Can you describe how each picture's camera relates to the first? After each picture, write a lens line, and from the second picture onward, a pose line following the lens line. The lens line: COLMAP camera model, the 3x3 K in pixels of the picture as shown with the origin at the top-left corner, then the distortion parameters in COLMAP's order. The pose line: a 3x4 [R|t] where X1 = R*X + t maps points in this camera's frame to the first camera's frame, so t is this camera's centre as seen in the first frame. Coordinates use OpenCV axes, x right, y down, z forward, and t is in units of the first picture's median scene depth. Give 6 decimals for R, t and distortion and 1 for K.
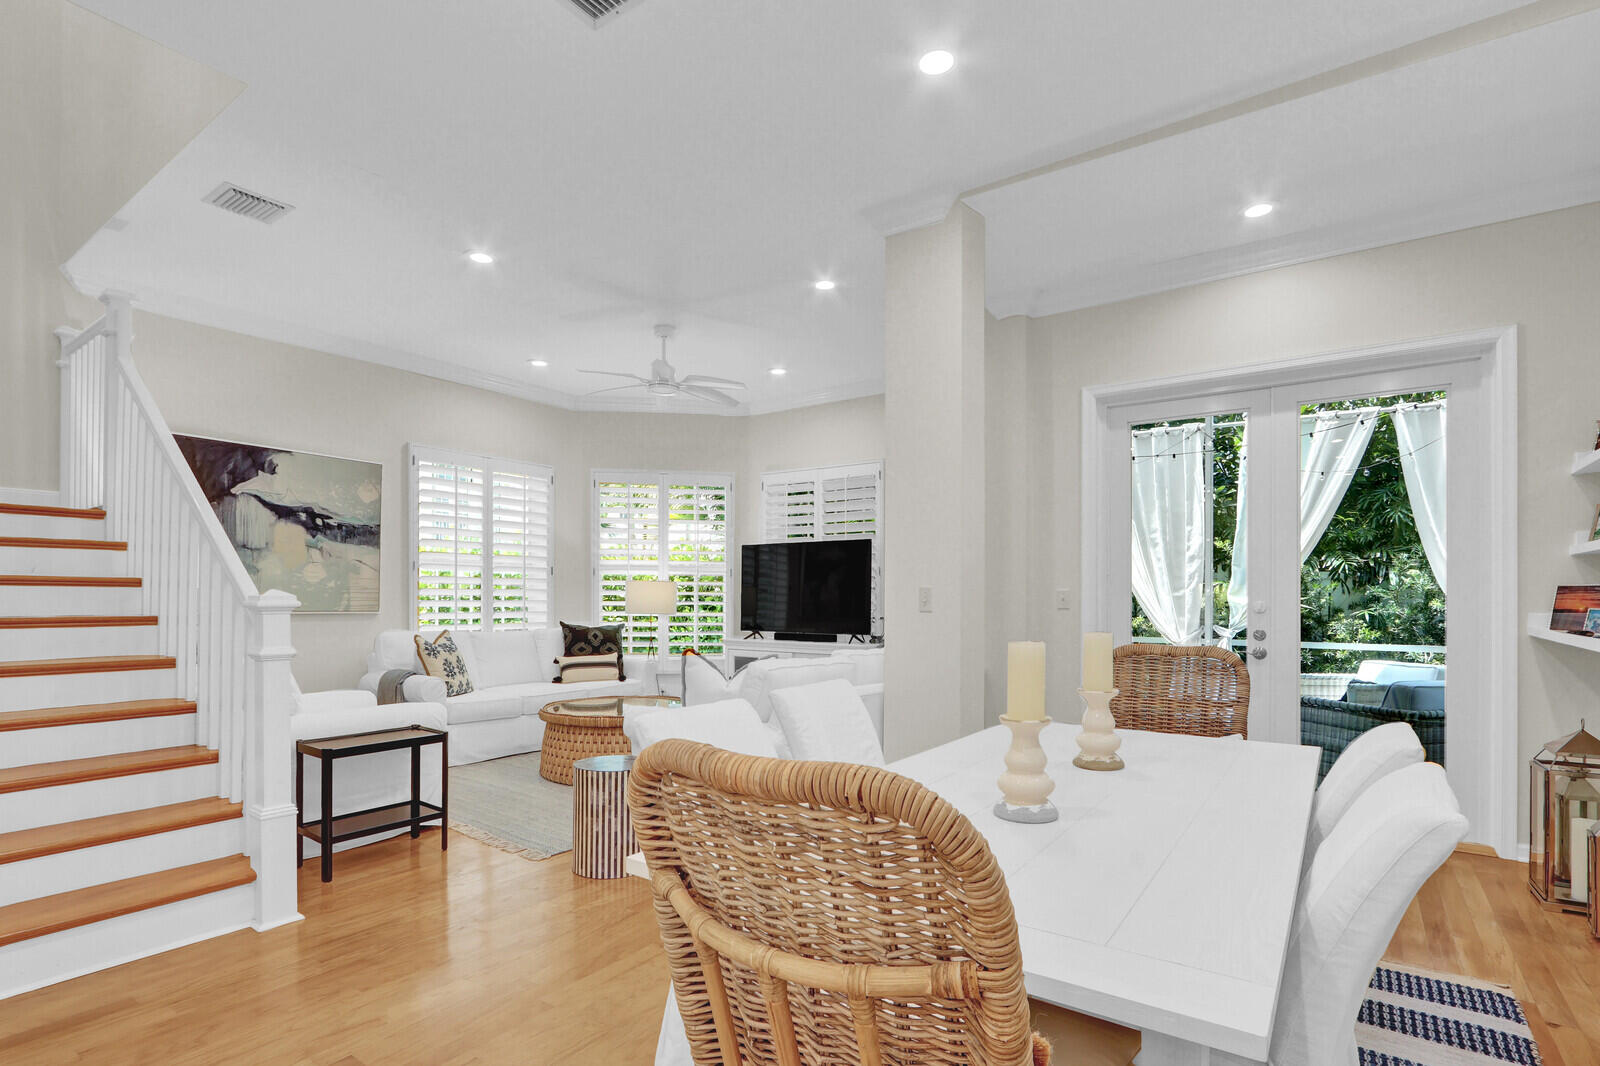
lens RADIAL K [[765.2, 0, 833.7], [0, 765.2, 603.7], [0, 0, 1]] dist [-0.011695, -0.000096]
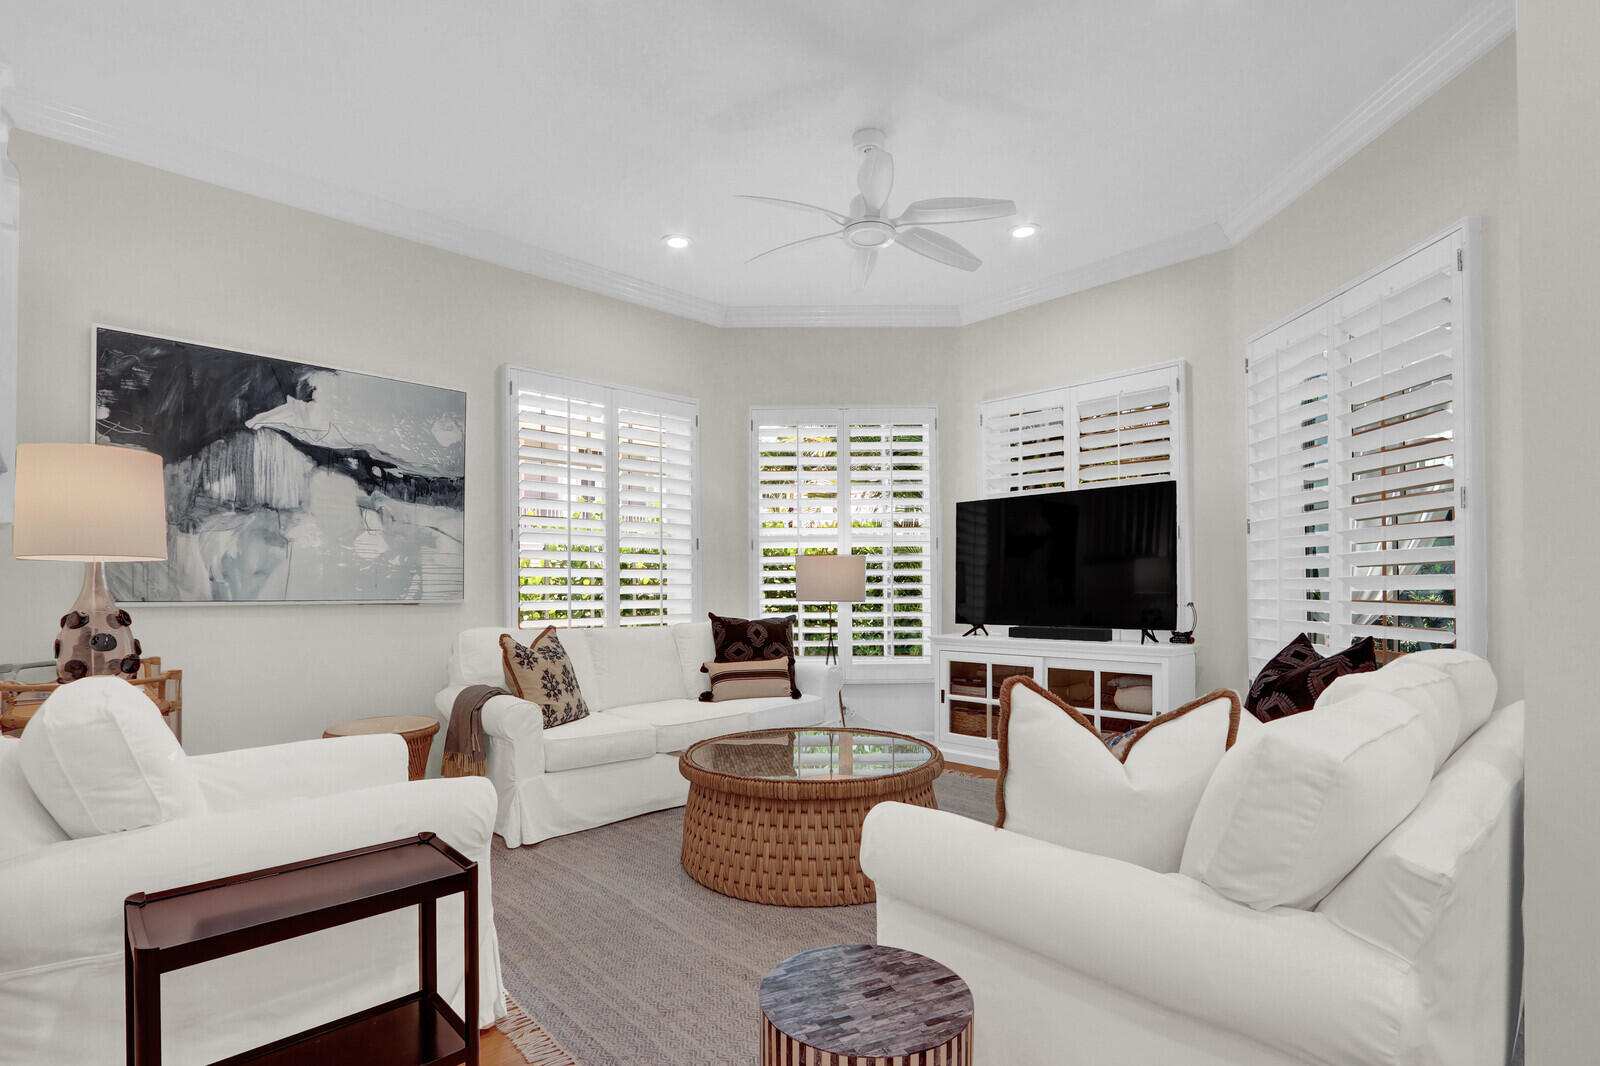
lens RADIAL K [[765.2, 0, 845.5], [0, 765.2, 583.3], [0, 0, 1]] dist [-0.011695, -0.000096]
pose [[0.986996, -0.012381, -0.160269, -0.135970], [0.010303, 0.999852, -0.013788, 0.008168], [0.160416, 0.011958, 0.986977, 0.364815]]
